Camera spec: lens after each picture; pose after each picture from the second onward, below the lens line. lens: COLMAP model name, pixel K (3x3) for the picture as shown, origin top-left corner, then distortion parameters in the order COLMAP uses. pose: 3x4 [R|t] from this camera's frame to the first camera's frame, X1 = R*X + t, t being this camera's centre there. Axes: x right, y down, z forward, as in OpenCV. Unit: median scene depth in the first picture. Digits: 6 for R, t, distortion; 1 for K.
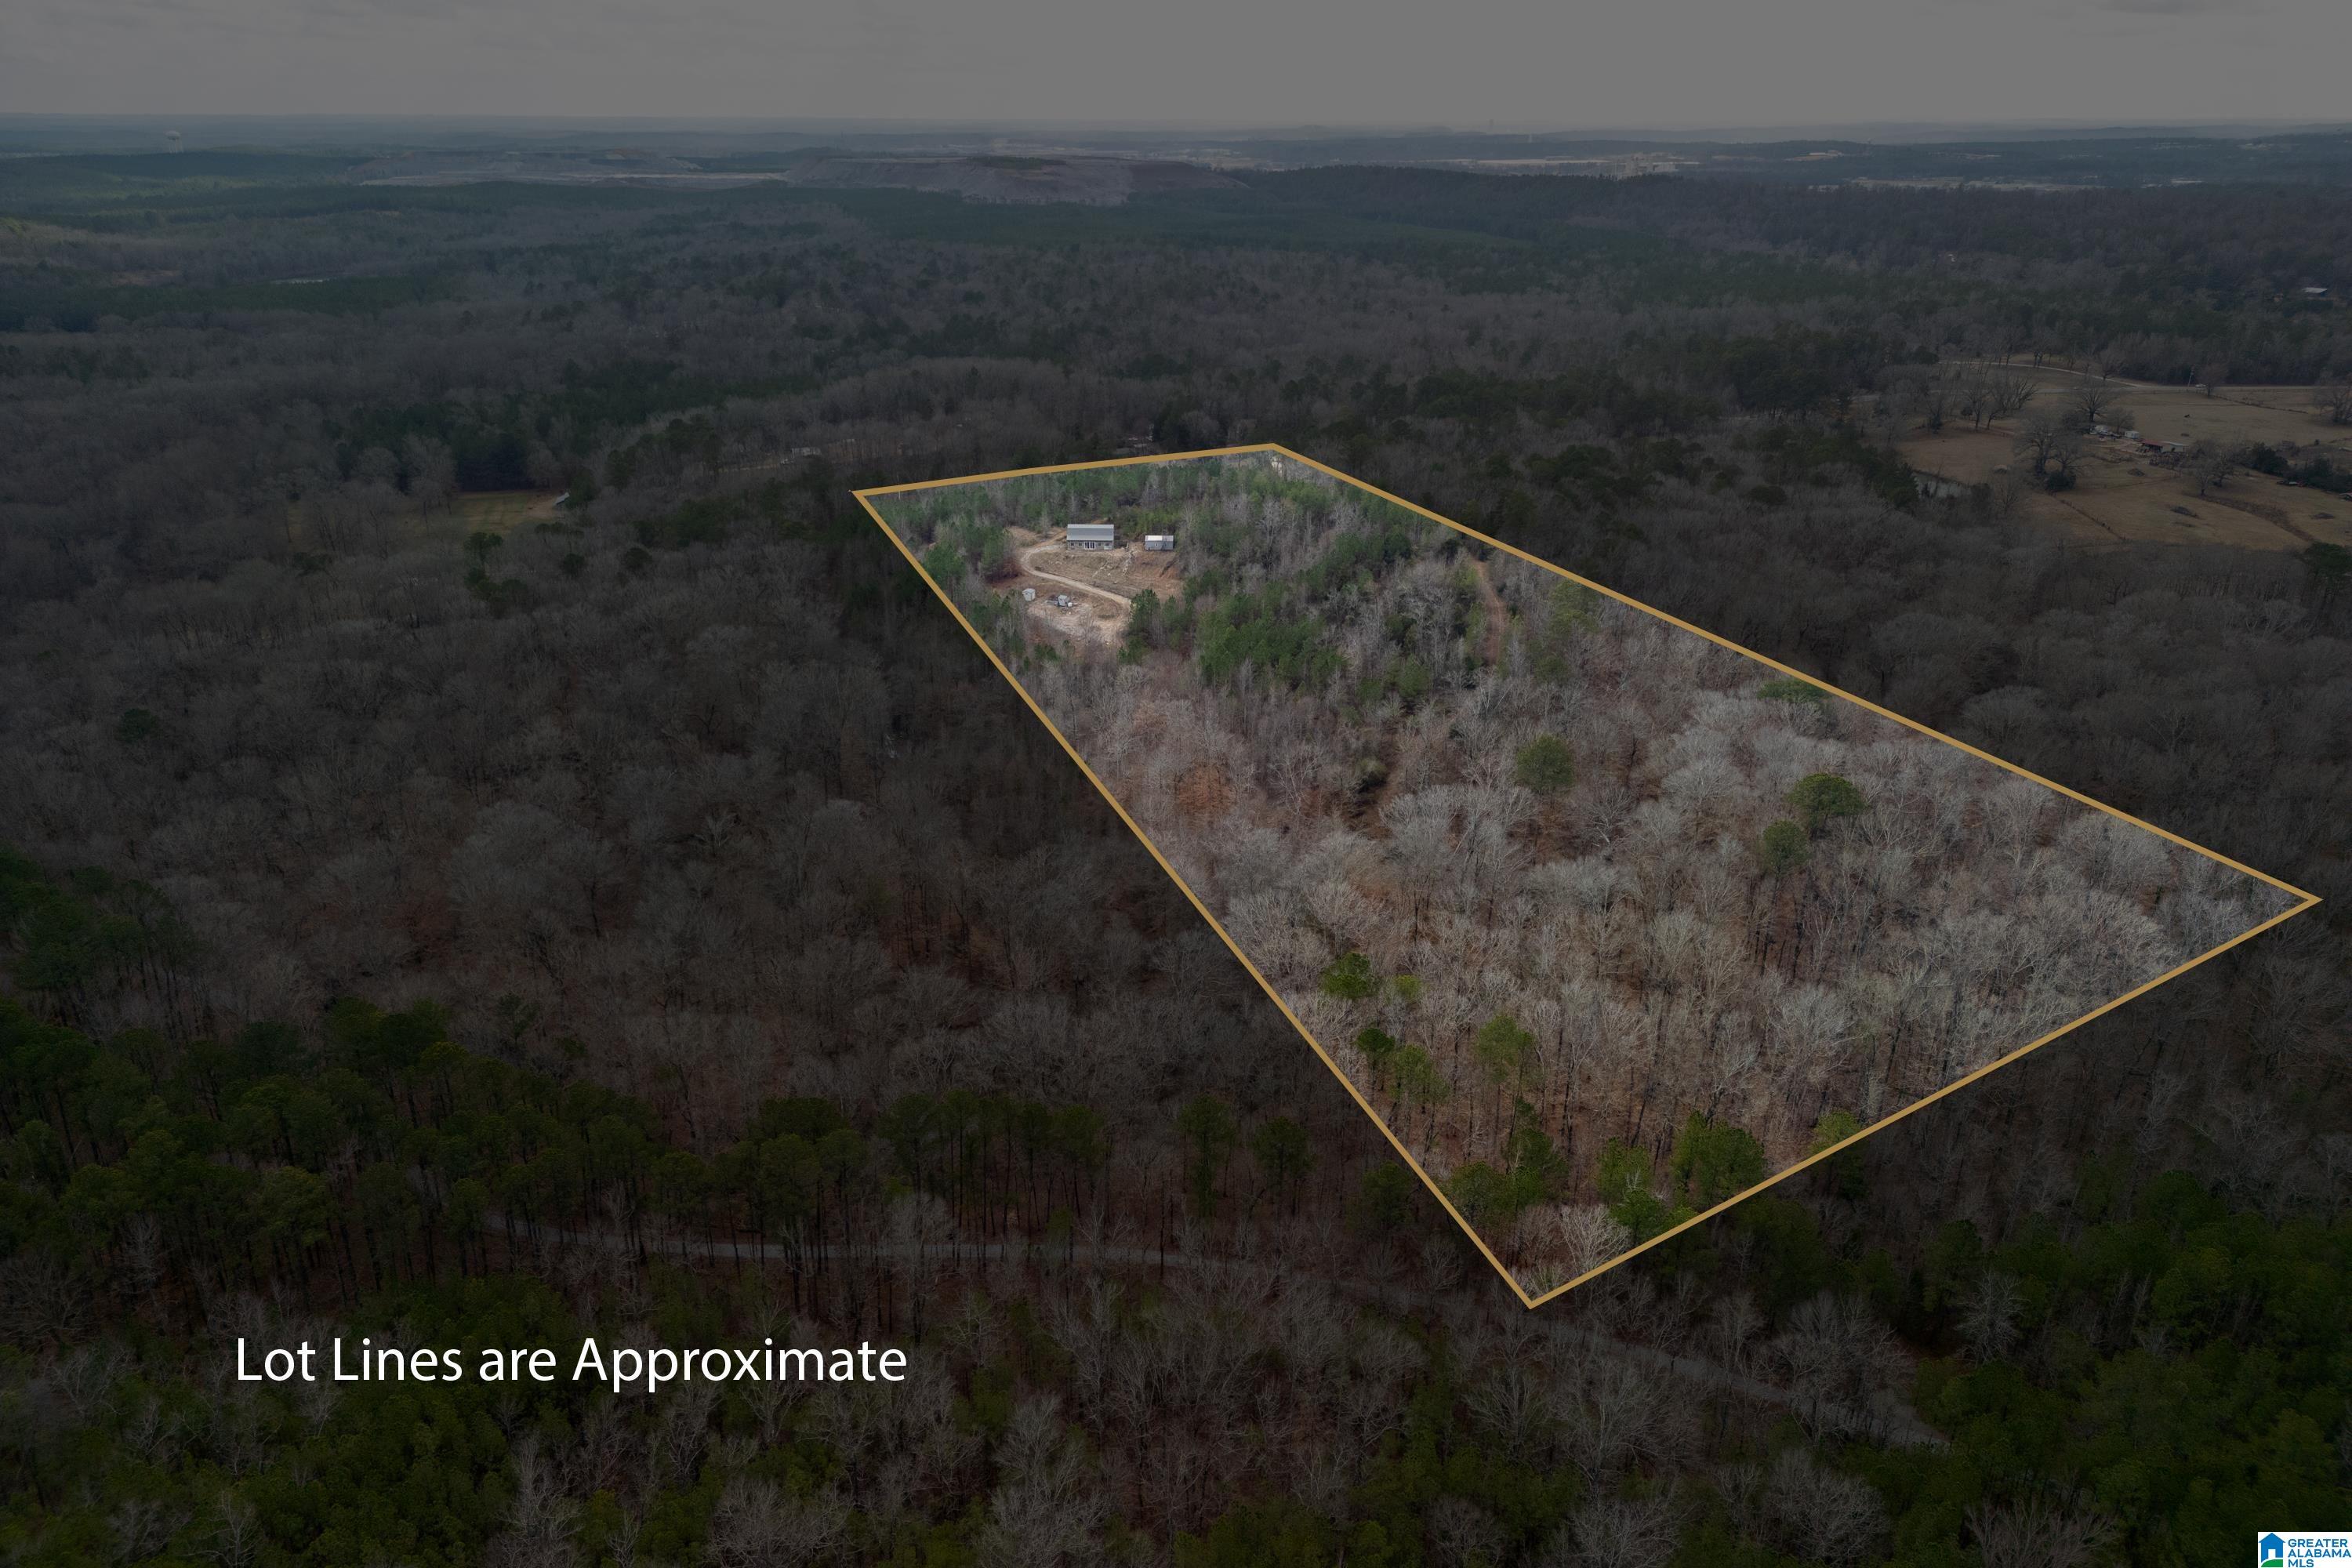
lens RADIAL K [[1639.2, 0, 1178.2], [0, 1639.2, 801.6], [0, 0, 1]] dist [0.071181, -0.065915]
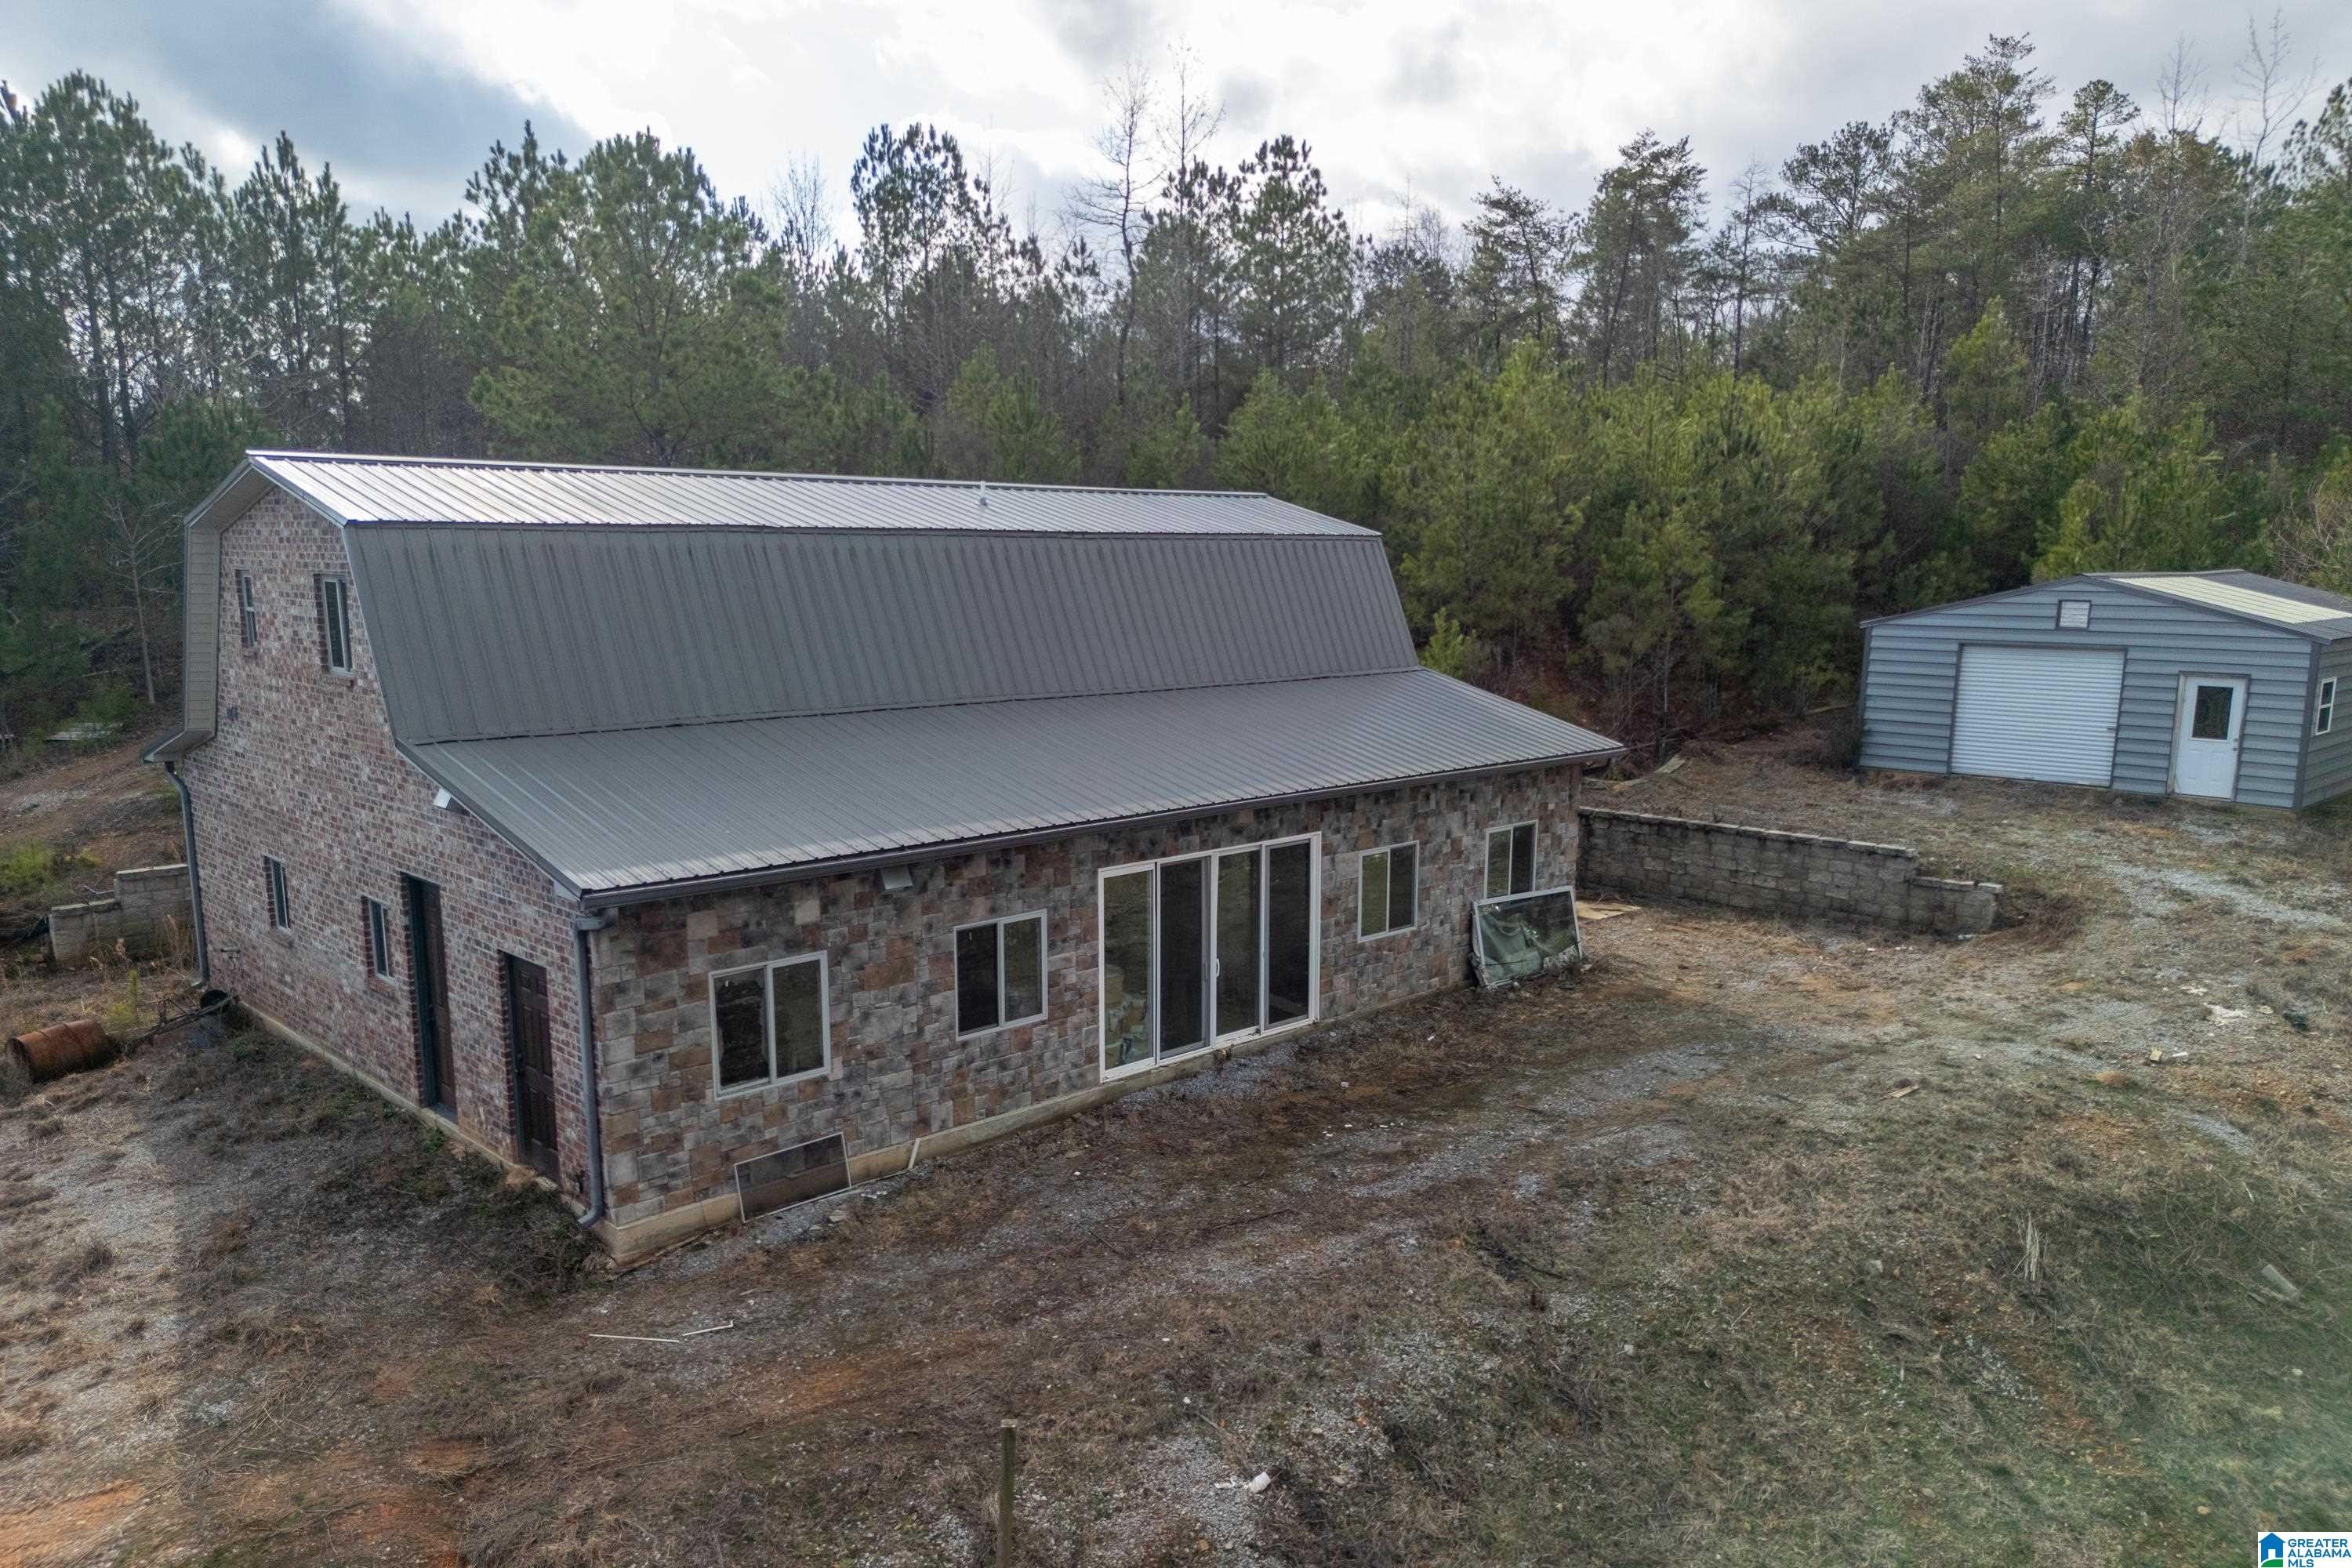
lens RADIAL K [[1675.2, 0, 1188.2], [0, 1675.2, 861.8], [0, 0, 1]] dist [0.101427, -0.142858]
pose [[0.699477, -0.128920, 0.702930, -0.078658], [0.278320, 0.955080, -0.101787, -0.154455], [-0.658232, 0.266838, 0.703938, 0.975147]]
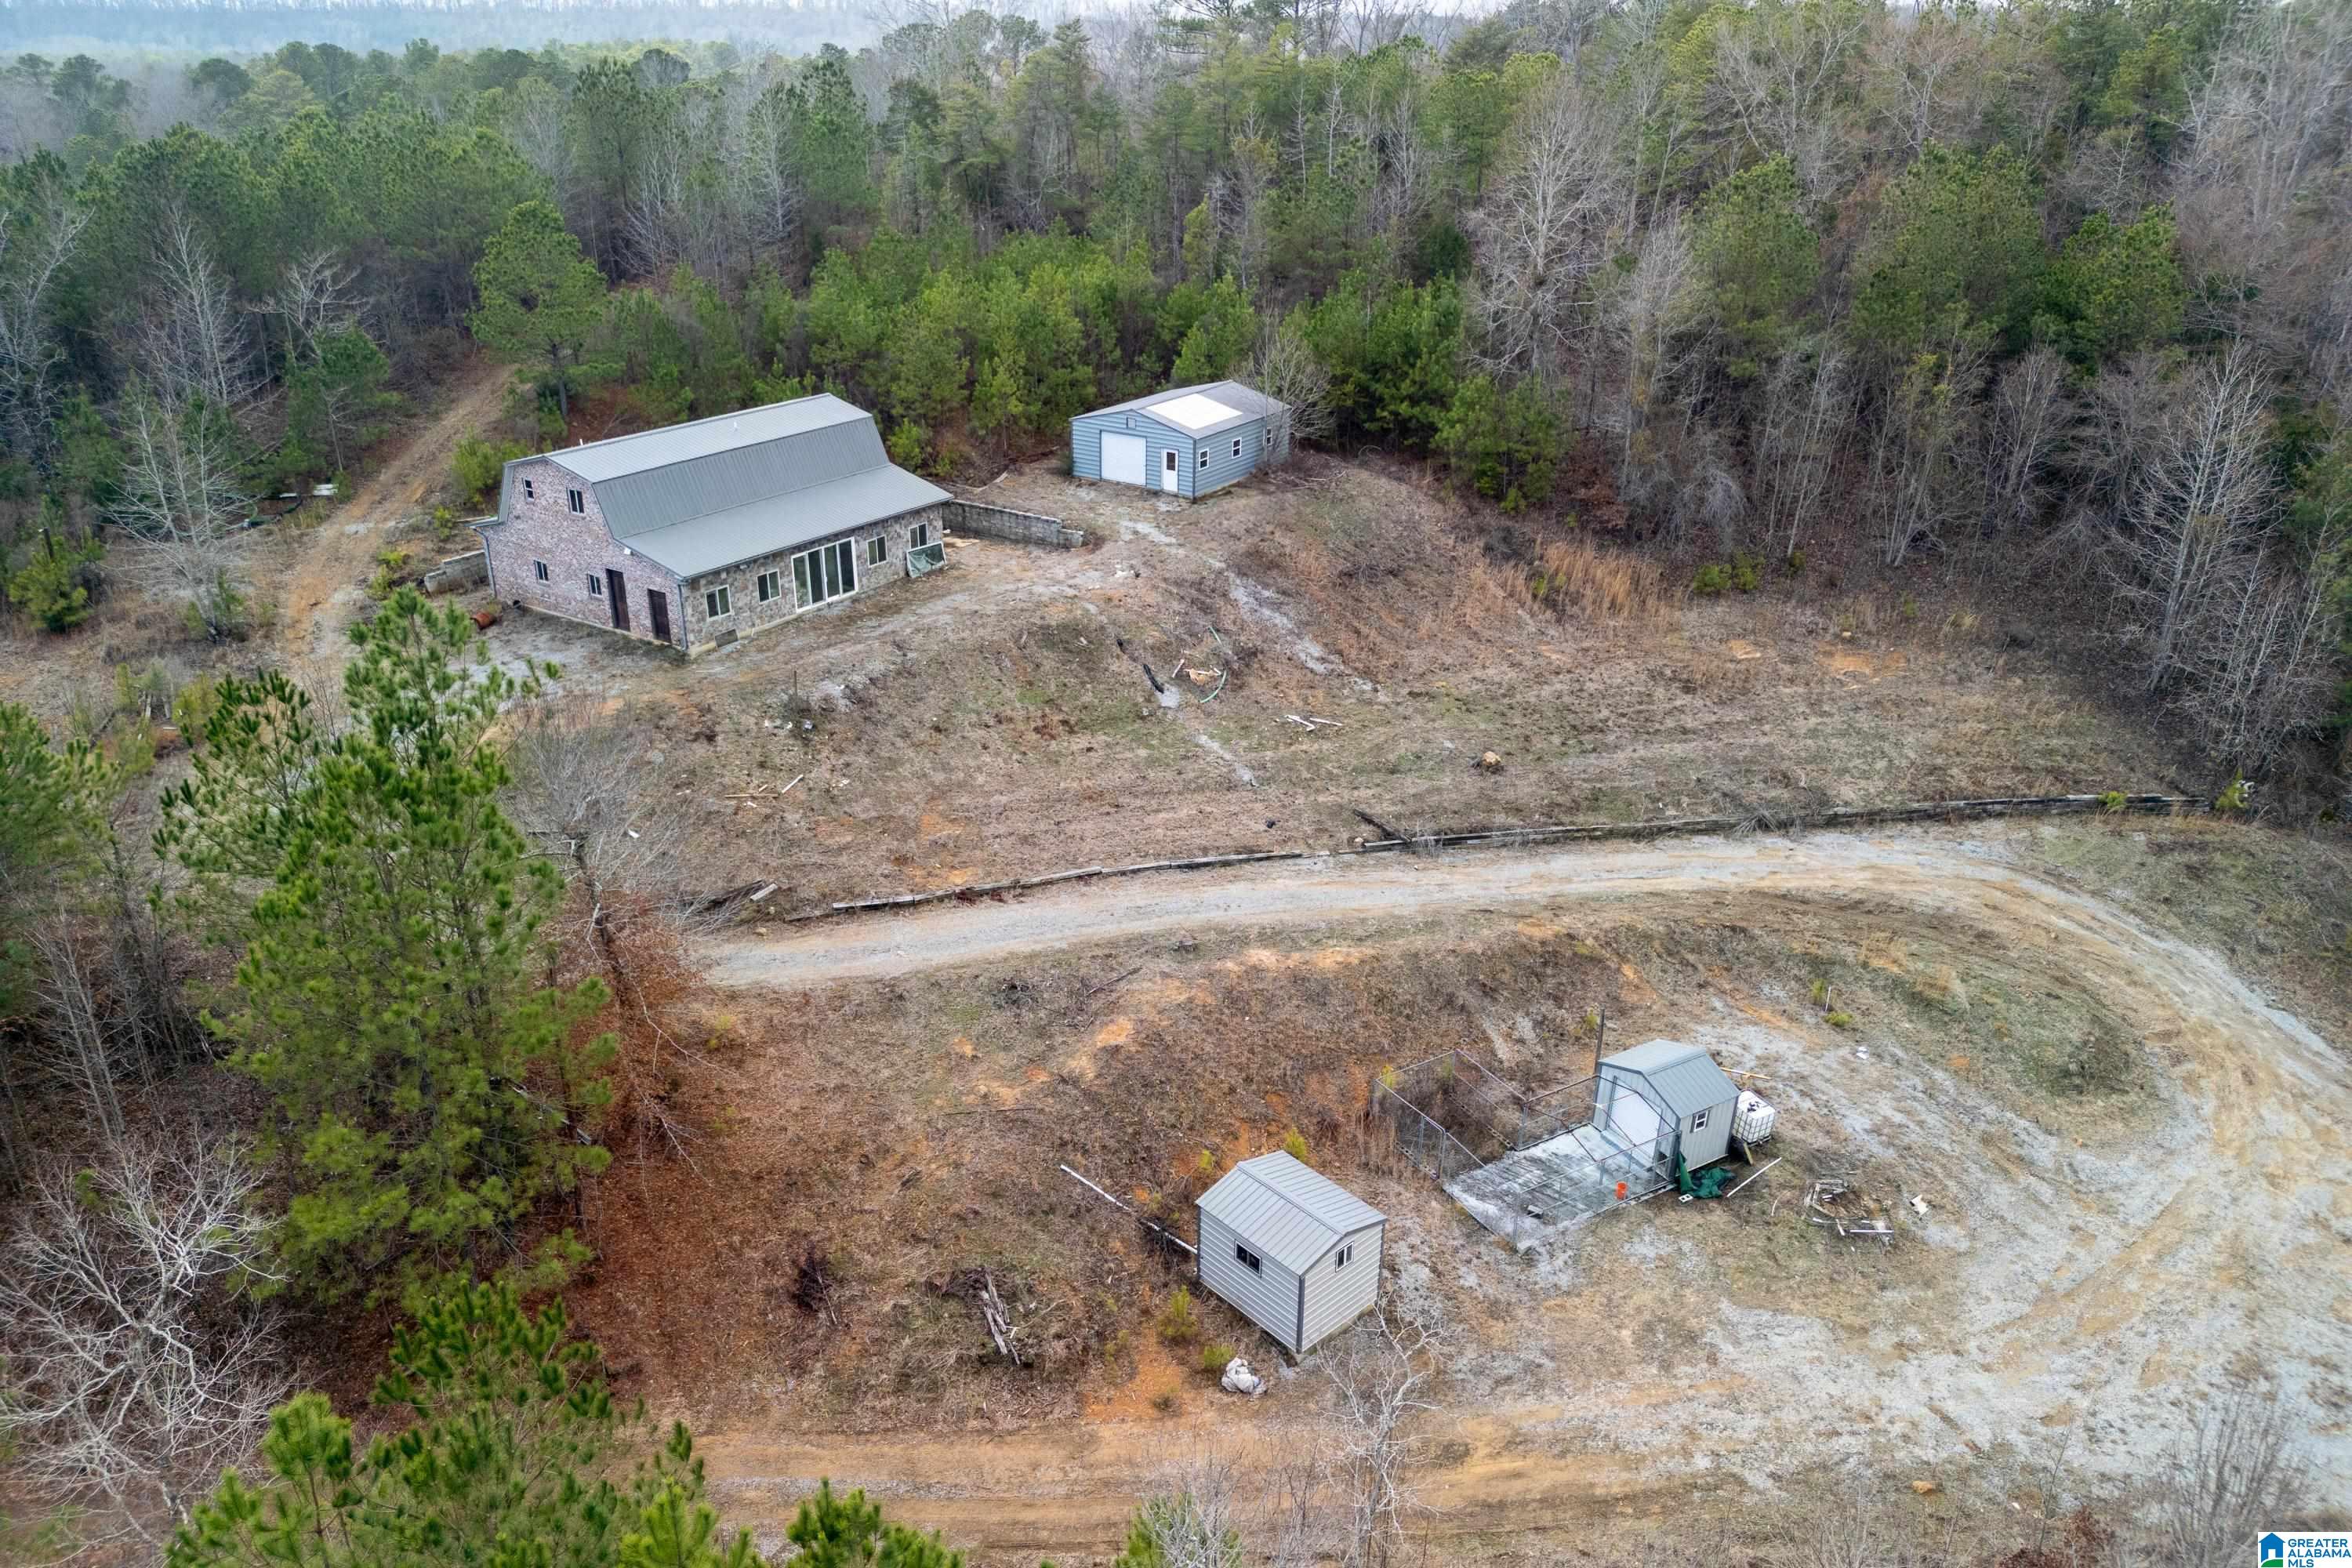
lens RADIAL K [[1639.2, 0, 1178.2], [0, 1639.2, 801.6], [0, 0, 1]] dist [0.071181, -0.065915]
pose [[0.524789, -0.349536, 0.776158, -0.141815], [0.324839, 0.925036, 0.196947, -0.156055], [-0.786814, 0.148771, 0.598992, 0.907630]]
